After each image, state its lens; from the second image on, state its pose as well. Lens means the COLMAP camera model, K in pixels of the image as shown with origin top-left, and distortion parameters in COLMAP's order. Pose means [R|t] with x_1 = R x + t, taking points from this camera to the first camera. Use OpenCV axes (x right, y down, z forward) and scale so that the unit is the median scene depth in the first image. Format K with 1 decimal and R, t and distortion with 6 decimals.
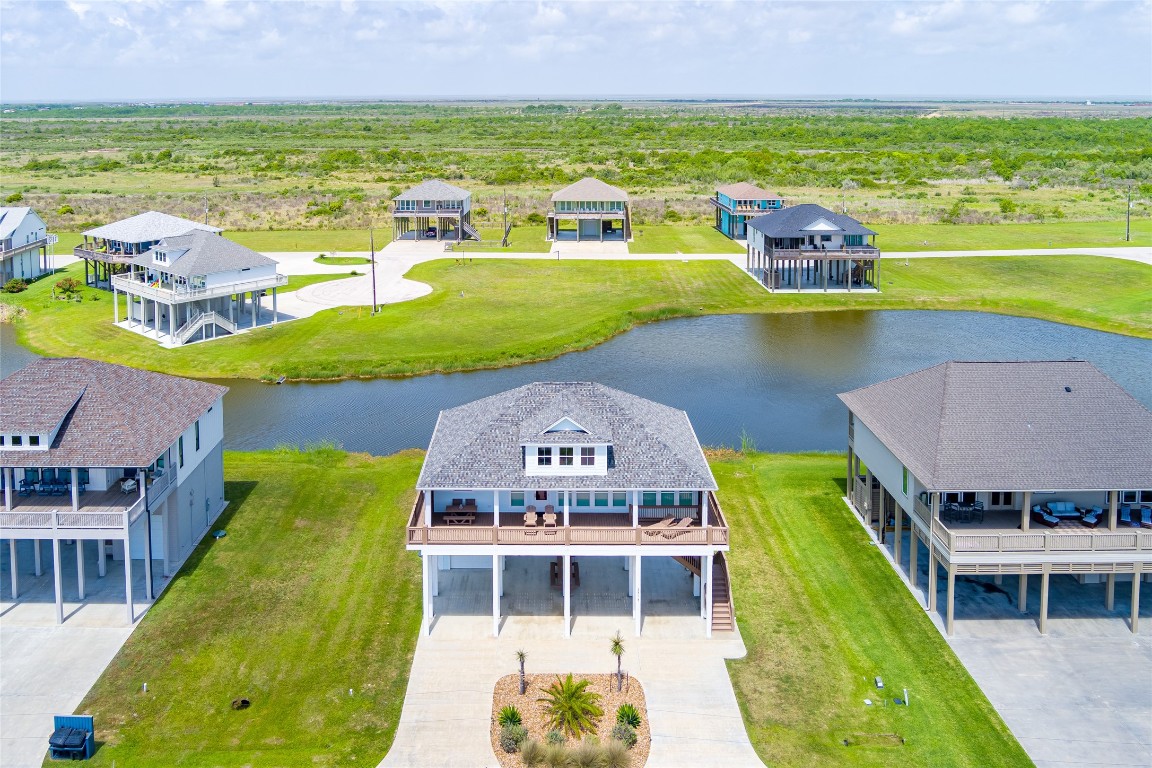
lens RADIAL K [[1404.4, 0, 576.0], [0, 1404.4, 384.0], [0, 0, 1]] dist [-0.076519, -0.036434]
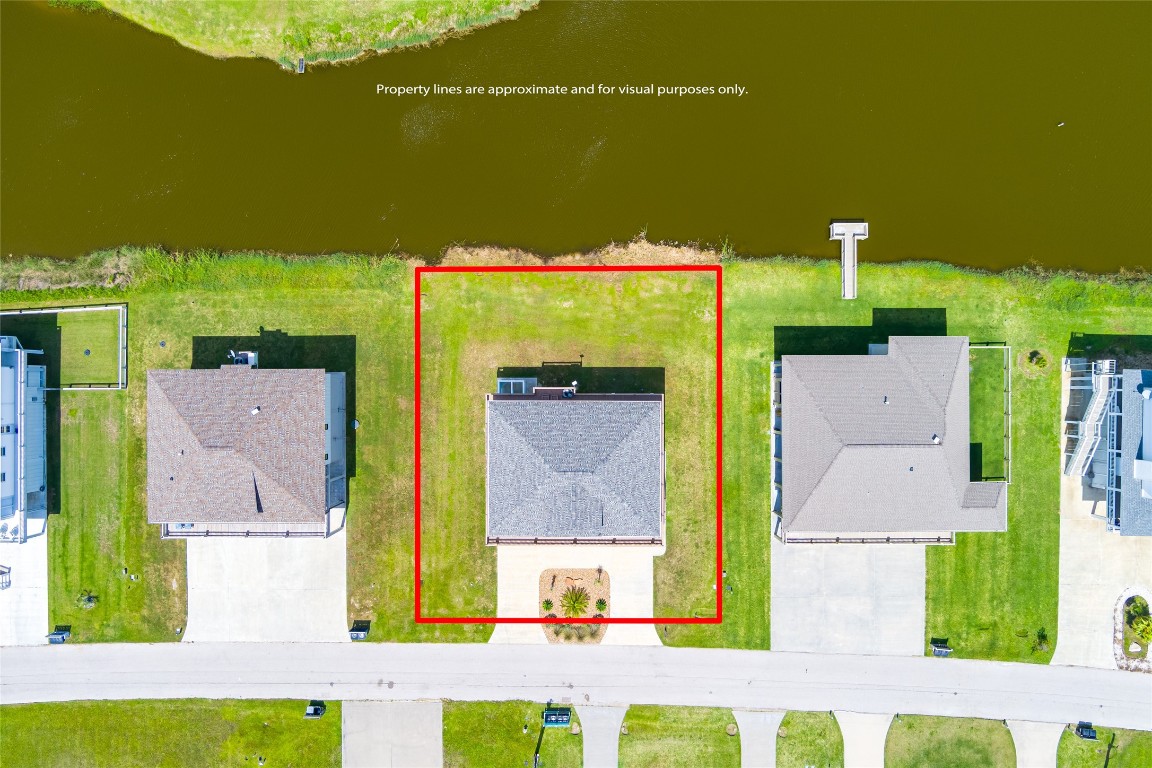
lens RADIAL K [[1404.4, 0, 576.0], [0, 1404.4, 384.0], [0, 0, 1]] dist [-0.076519, -0.036434]
pose [[0.999467, 0.012550, 0.030139, -0.069243], [-0.027318, -0.184055, 0.982536, -1.767201], [0.017878, -0.982836, -0.183614, 1.648928]]
